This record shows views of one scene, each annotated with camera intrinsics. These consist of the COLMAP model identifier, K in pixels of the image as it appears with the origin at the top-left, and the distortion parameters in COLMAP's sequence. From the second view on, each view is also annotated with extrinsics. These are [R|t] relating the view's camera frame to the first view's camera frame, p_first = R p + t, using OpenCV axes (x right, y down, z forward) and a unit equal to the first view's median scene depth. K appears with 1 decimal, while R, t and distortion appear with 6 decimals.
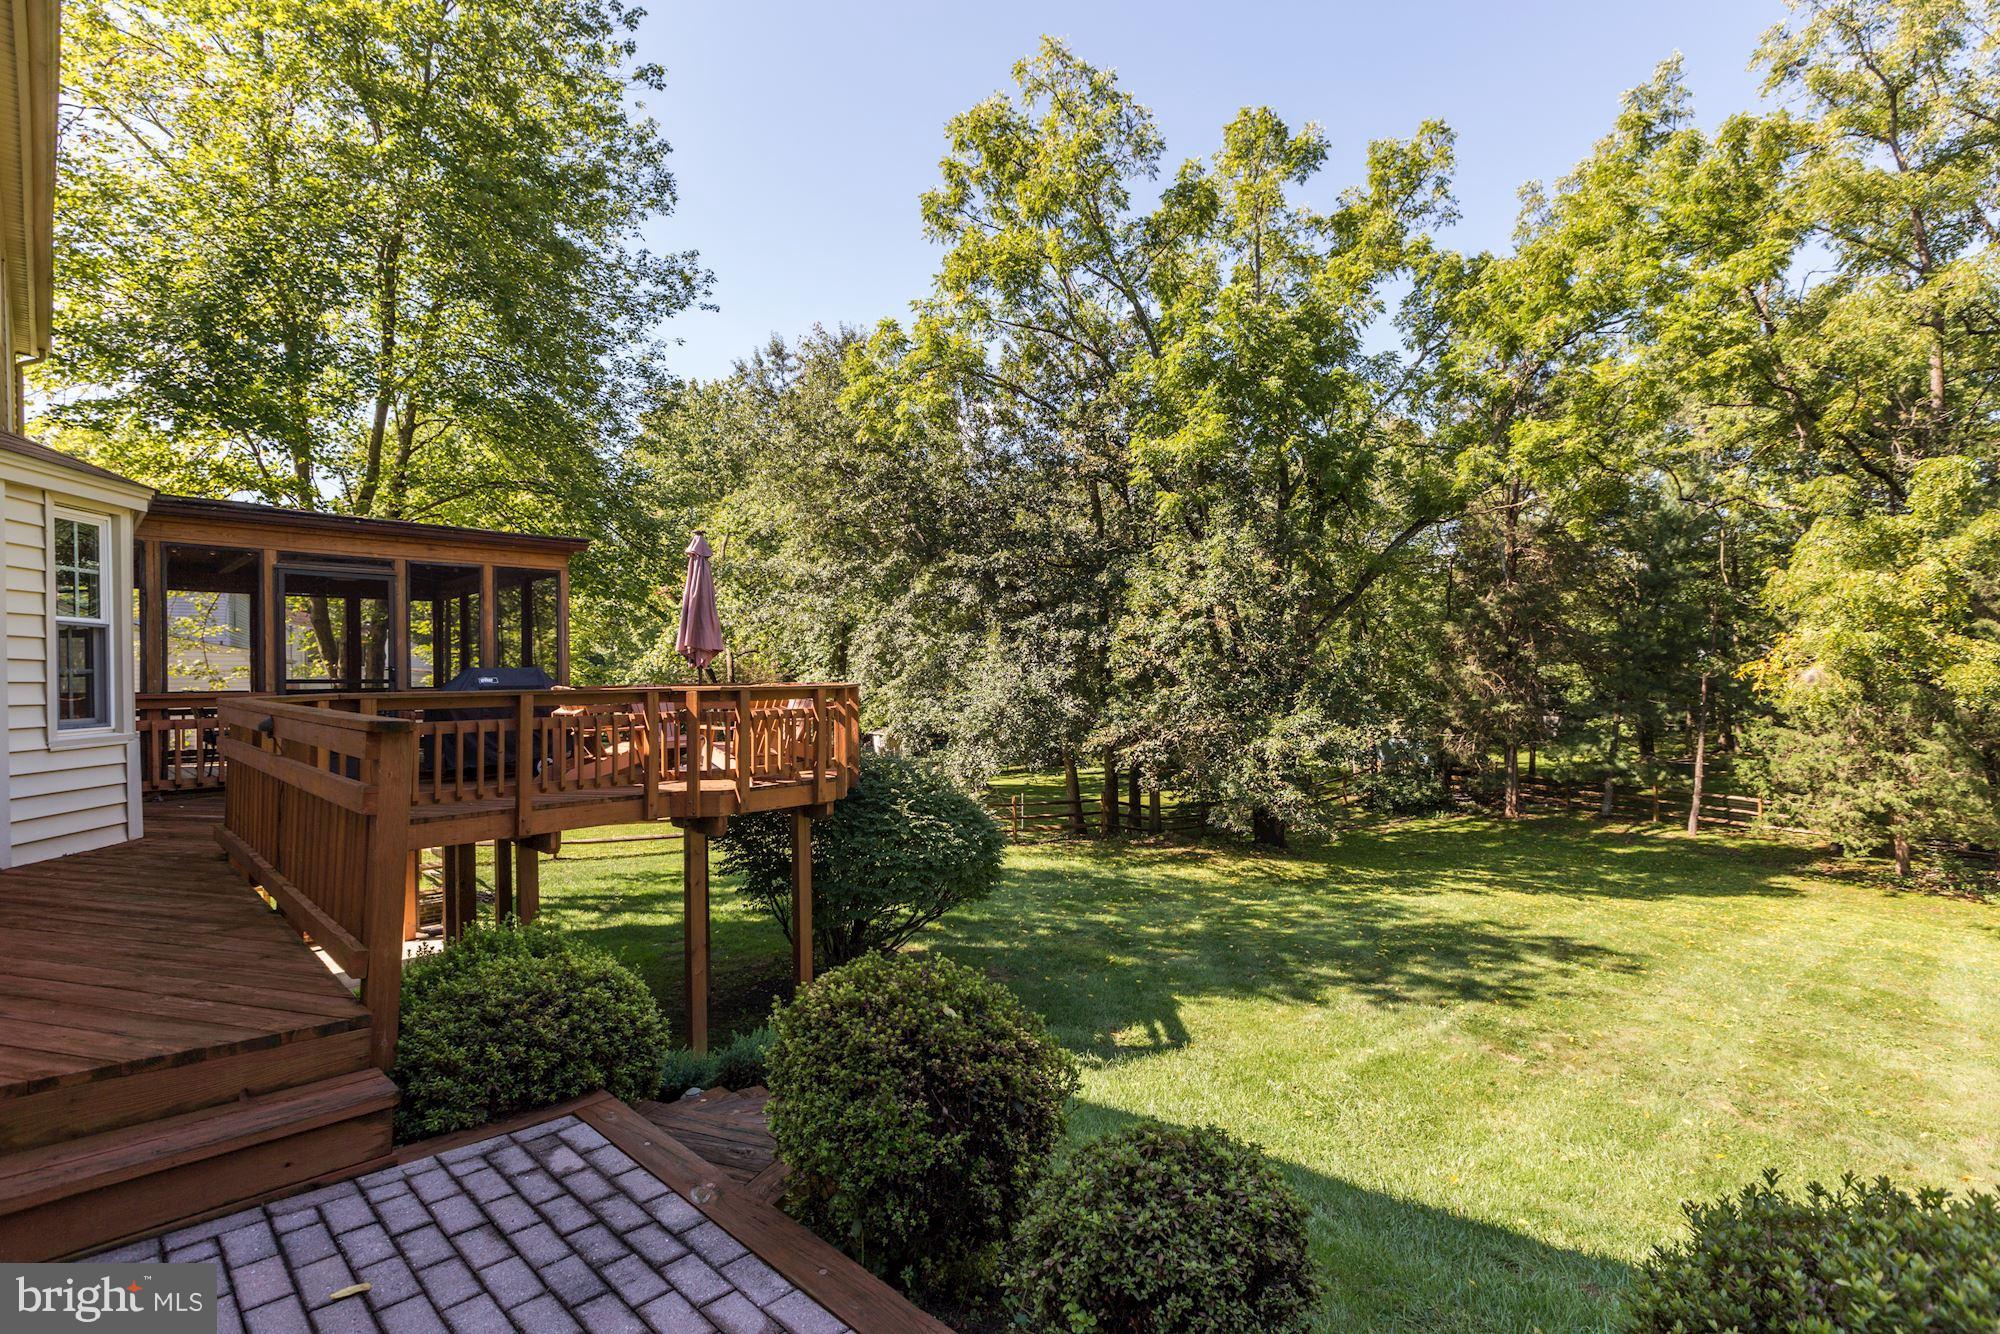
lens RADIAL K [[892.4, 0, 1009.2], [0, 892.4, 671.6], [0, 0, 1]] dist [0.001860, -0.000266]
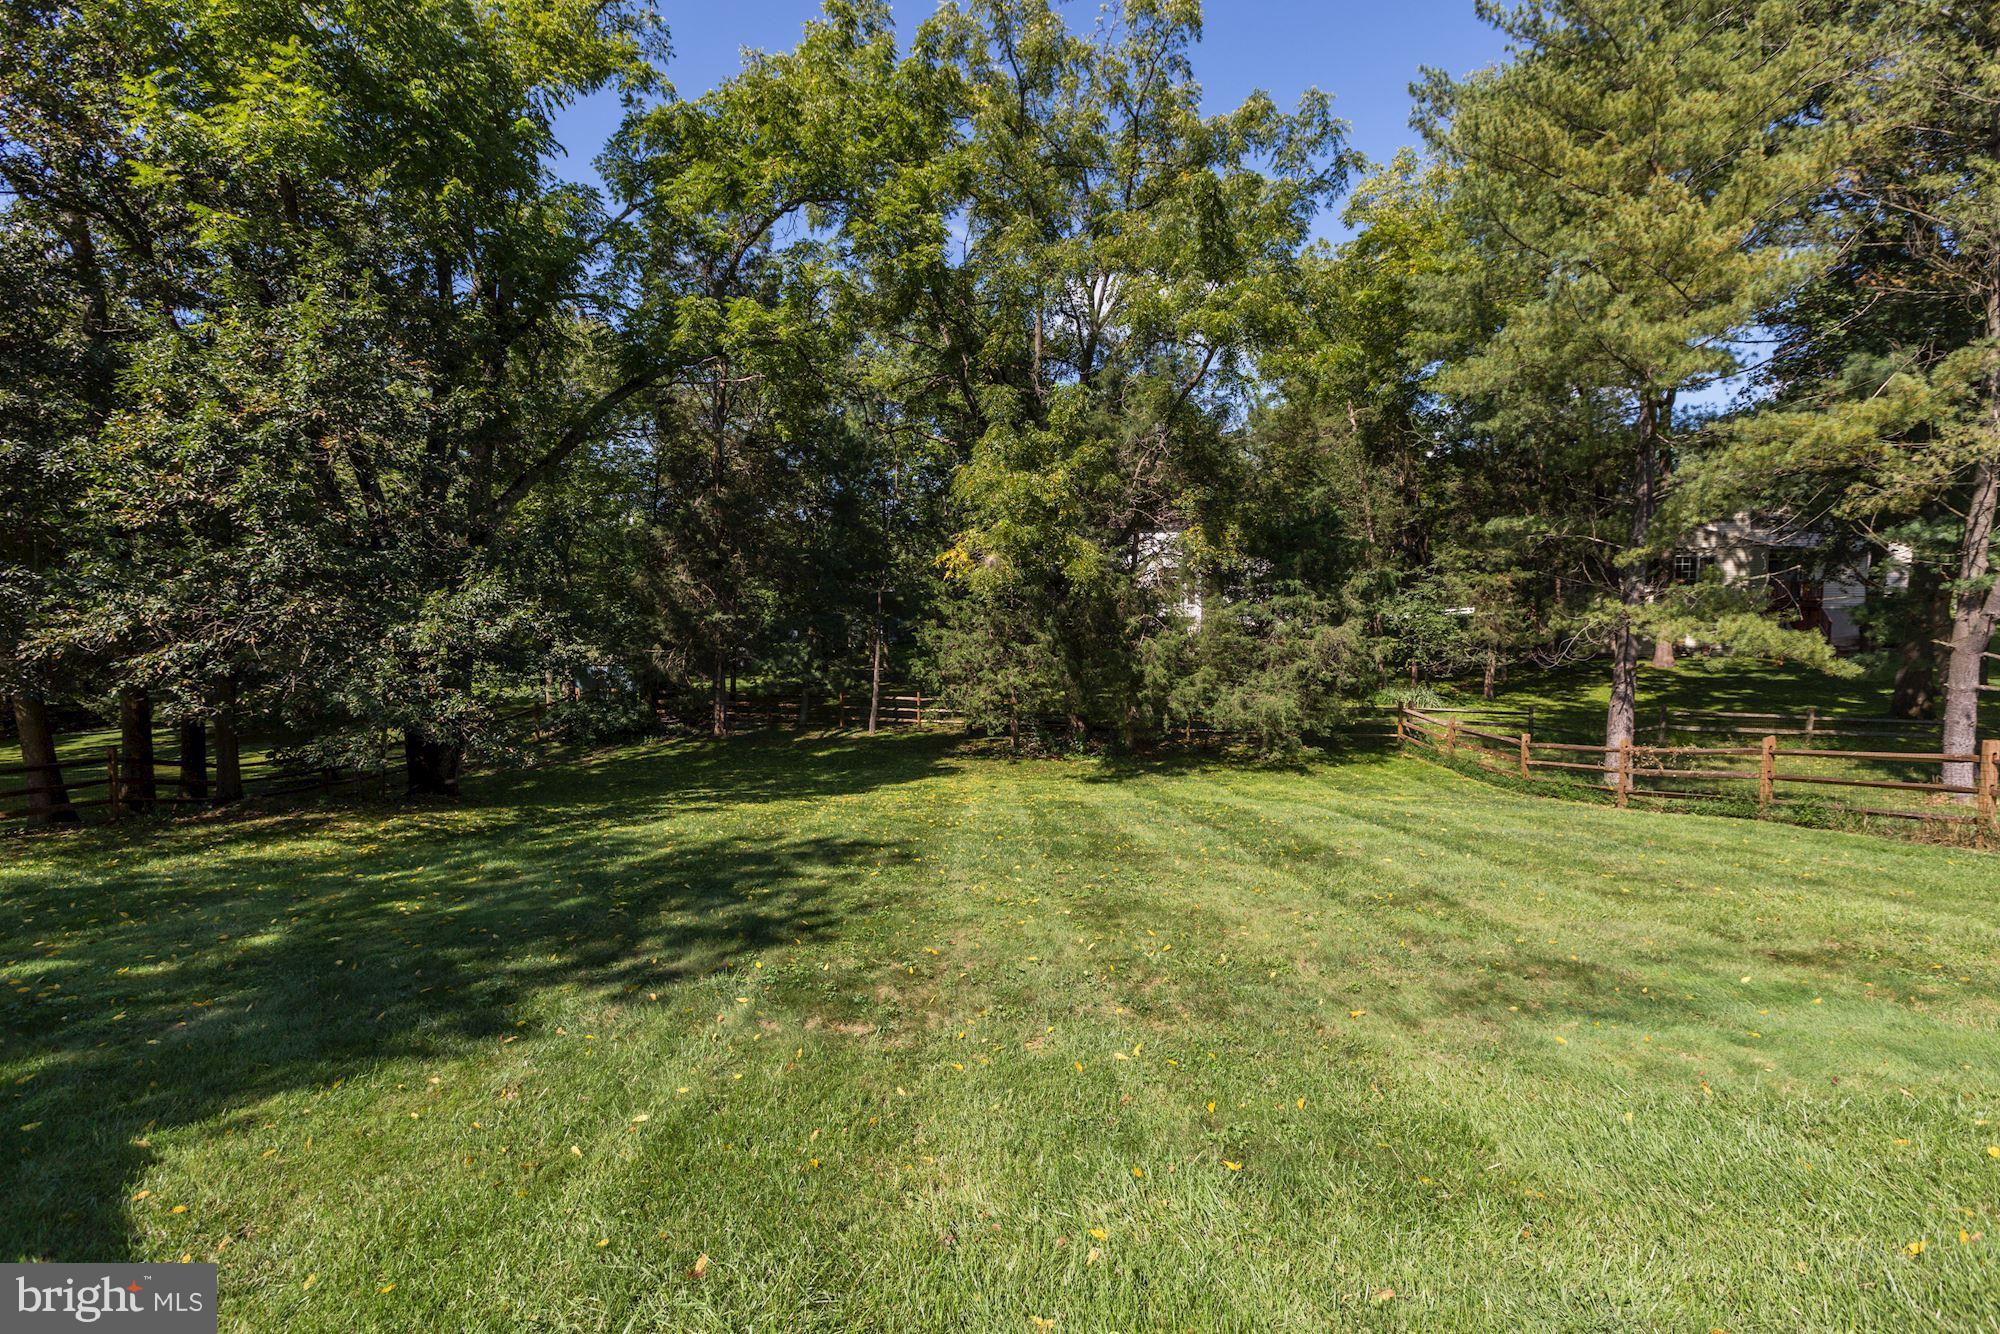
lens RADIAL K [[892.4, 0, 1009.2], [0, 892.4, 671.6], [0, 0, 1]] dist [0.001860, -0.000266]
pose [[0.658350, -0.034533, 0.751919, 0.072317], [-0.010881, 0.998406, 0.055381, 0.062254], [-0.752633, -0.044642, 0.656925, 0.219505]]
